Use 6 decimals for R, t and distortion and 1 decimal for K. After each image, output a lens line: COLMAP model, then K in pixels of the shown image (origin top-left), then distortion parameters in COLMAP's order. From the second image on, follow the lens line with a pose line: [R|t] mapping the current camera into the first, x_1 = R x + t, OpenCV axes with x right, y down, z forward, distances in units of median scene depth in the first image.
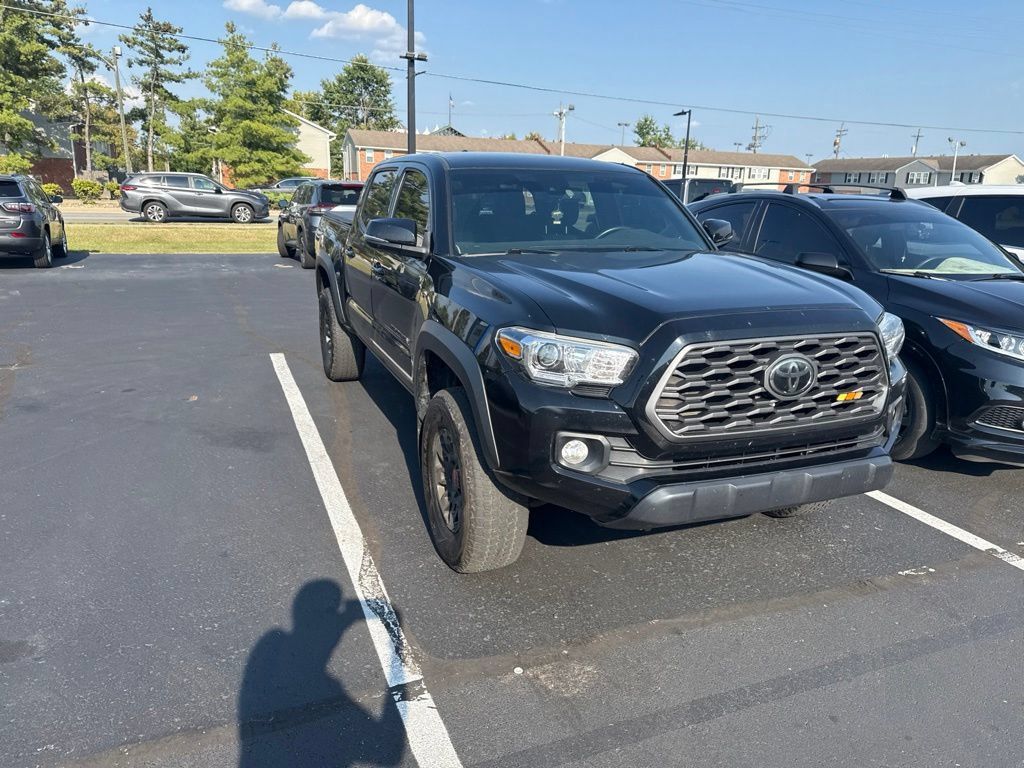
lens RADIAL K [[722.6, 0, 504.7], [0, 722.6, 379.1], [0, 0, 1]] dist [0.031950, -0.034474]
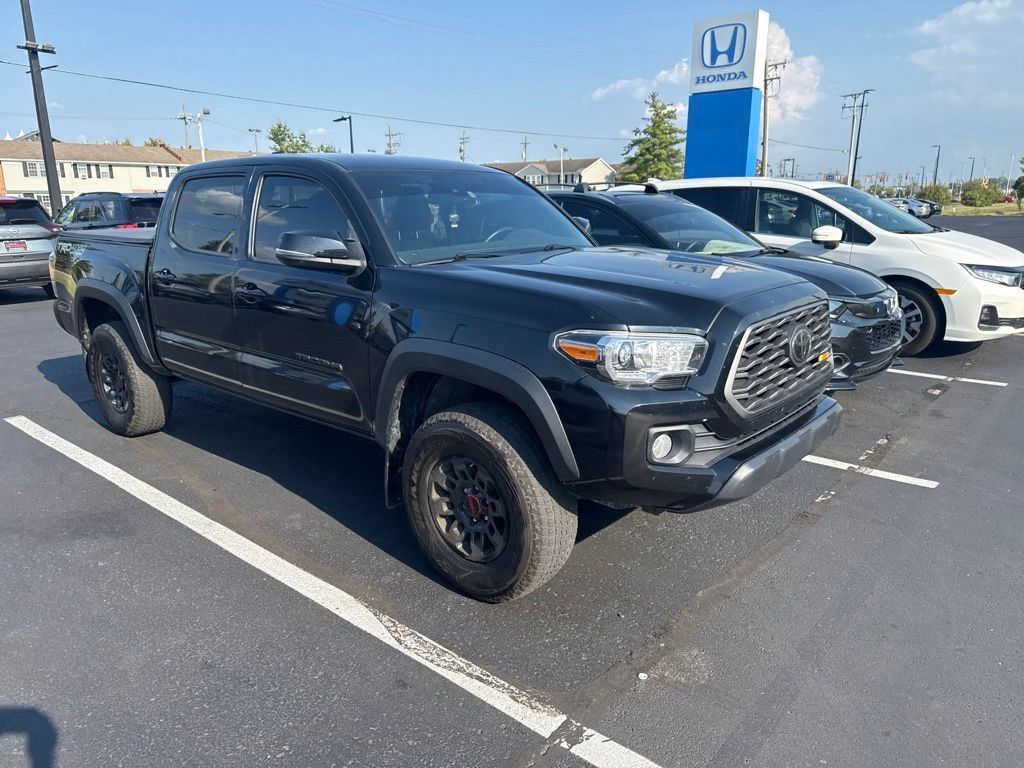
lens RADIAL K [[722.6, 0, 504.5], [0, 722.6, 387.0], [0, 0, 1]] dist [0.031950, -0.034474]
pose [[0.888630, -0.149426, 0.433599, -0.267982], [0.148878, 0.988220, 0.035443, -0.024714], [-0.433787, 0.033057, 0.900409, 0.096366]]
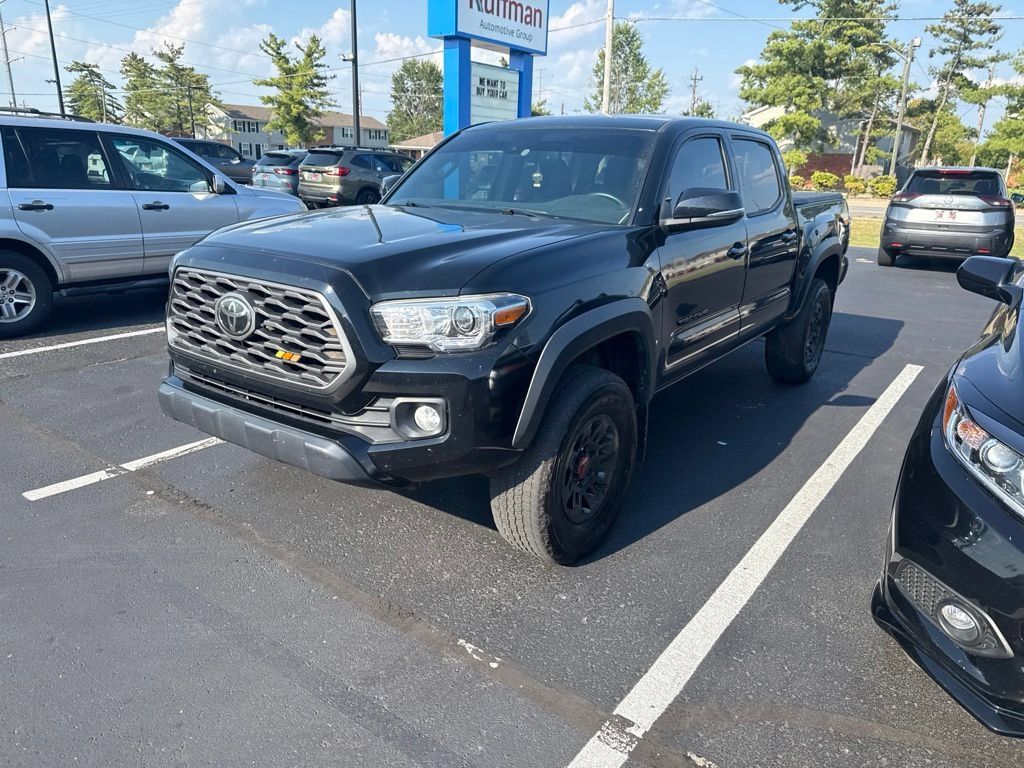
lens RADIAL K [[722.6, 0, 507.8], [0, 722.6, 391.8], [0, 0, 1]] dist [0.031950, -0.034474]
pose [[0.533221, 0.247113, -0.809080, 0.751136], [-0.231365, 0.962522, 0.141497, -0.068864], [0.813723, 0.111743, 0.570411, 0.388224]]
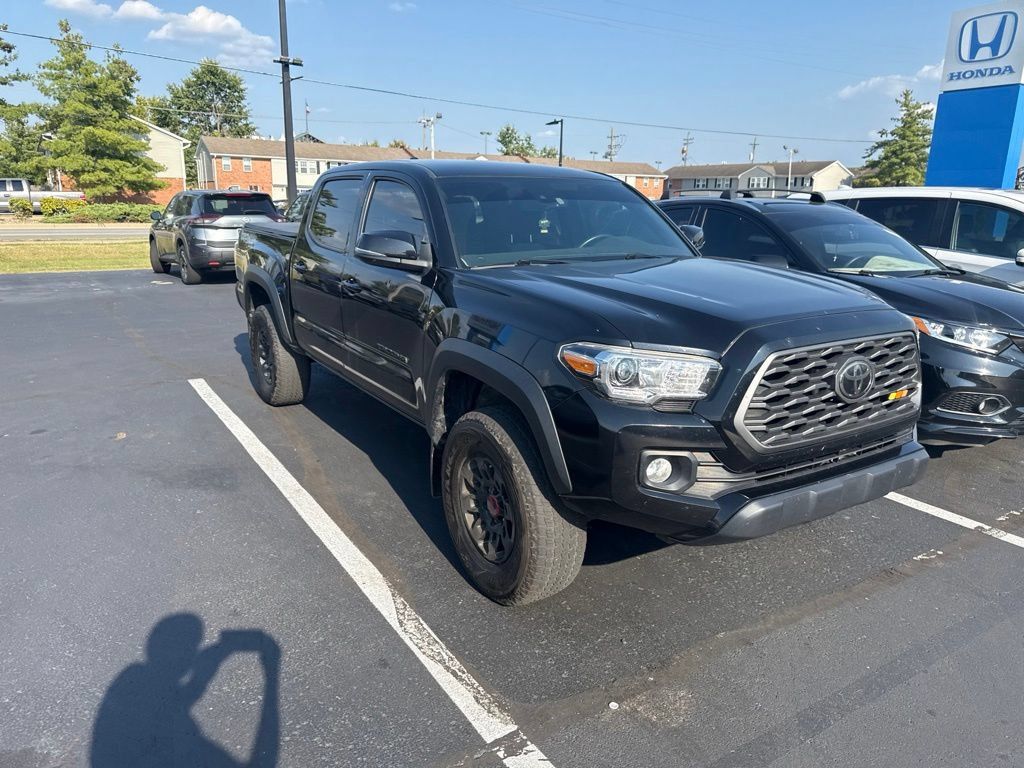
lens RADIAL K [[722.6, 0, 504.5], [0, 722.6, 378.7], [0, 0, 1]] dist [0.031950, -0.034474]
pose [[0.983301, -0.055467, 0.173329, -0.135881], [0.057258, 0.998345, -0.005344, -0.013596], [-0.172746, 0.015180, 0.984850, 0.045647]]
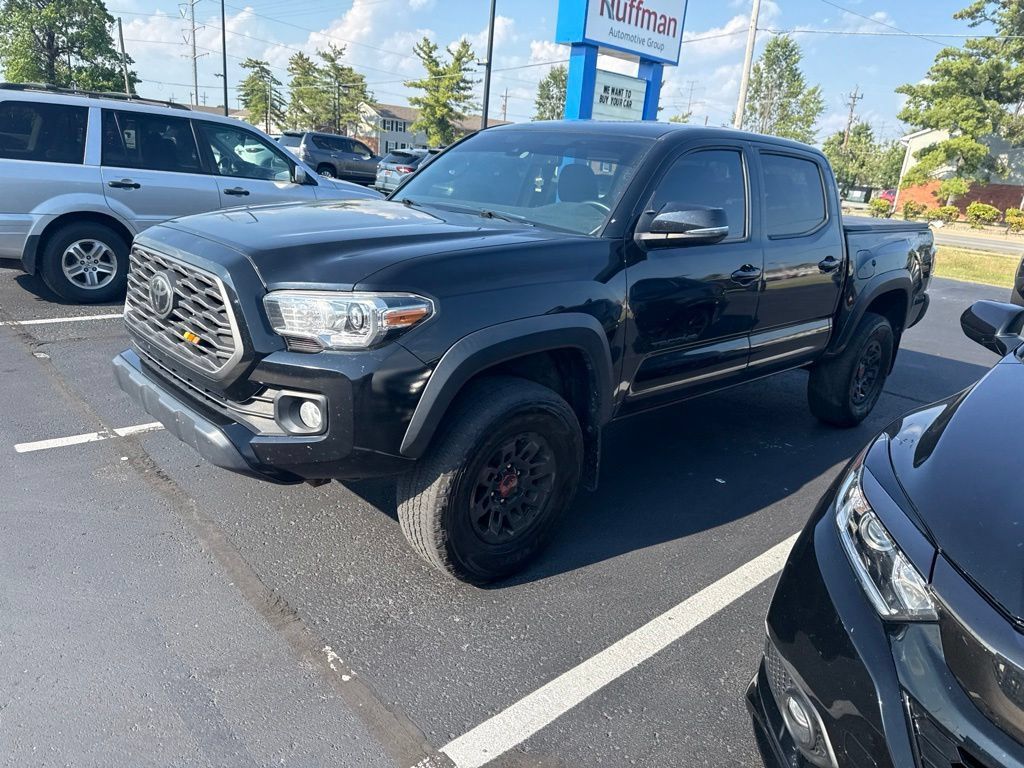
lens RADIAL K [[722.6, 0, 508.0], [0, 722.6, 393.9], [0, 0, 1]] dist [0.031950, -0.034474]
pose [[0.367920, 0.289191, -0.883744, 0.796228], [-0.307297, 0.934823, 0.177972, -0.107366], [0.877612, 0.206093, 0.432808, 0.529588]]
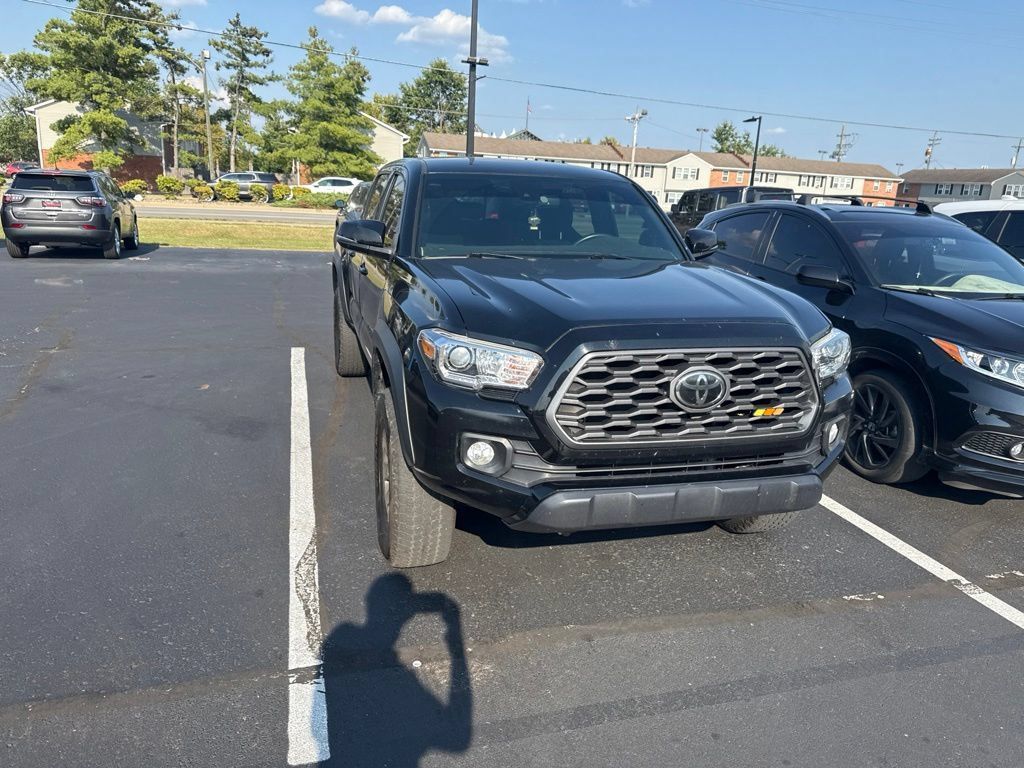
lens RADIAL K [[722.6, 0, 505.7], [0, 722.6, 380.0], [0, 0, 1]] dist [0.031950, -0.034474]
pose [[0.994843, 0.043918, -0.091427, 0.114406], [-0.044242, 0.999020, -0.001524, -0.001176], [0.091271, 0.005561, 0.995811, -0.005190]]
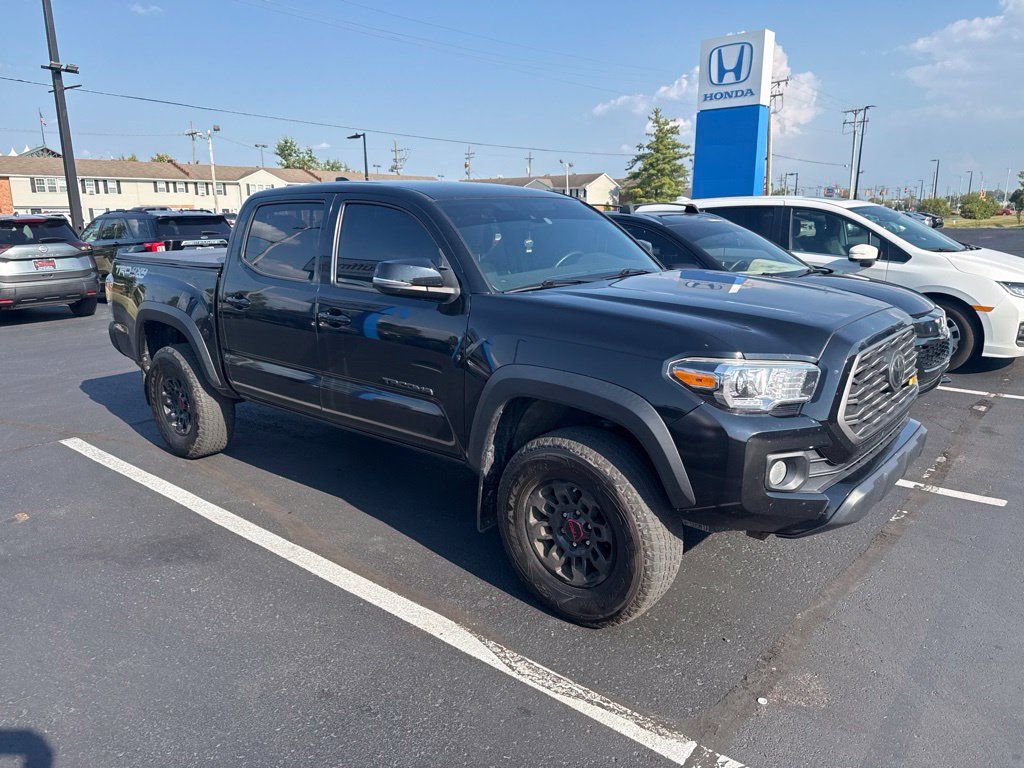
lens RADIAL K [[722.6, 0, 516.5], [0, 722.6, 378.3], [0, 0, 1]] dist [0.031950, -0.034474]
pose [[0.882821, -0.141537, 0.447877, -0.343172], [0.153977, 0.988036, 0.008730, -0.048792], [-0.443754, 0.061256, 0.894052, 0.122953]]
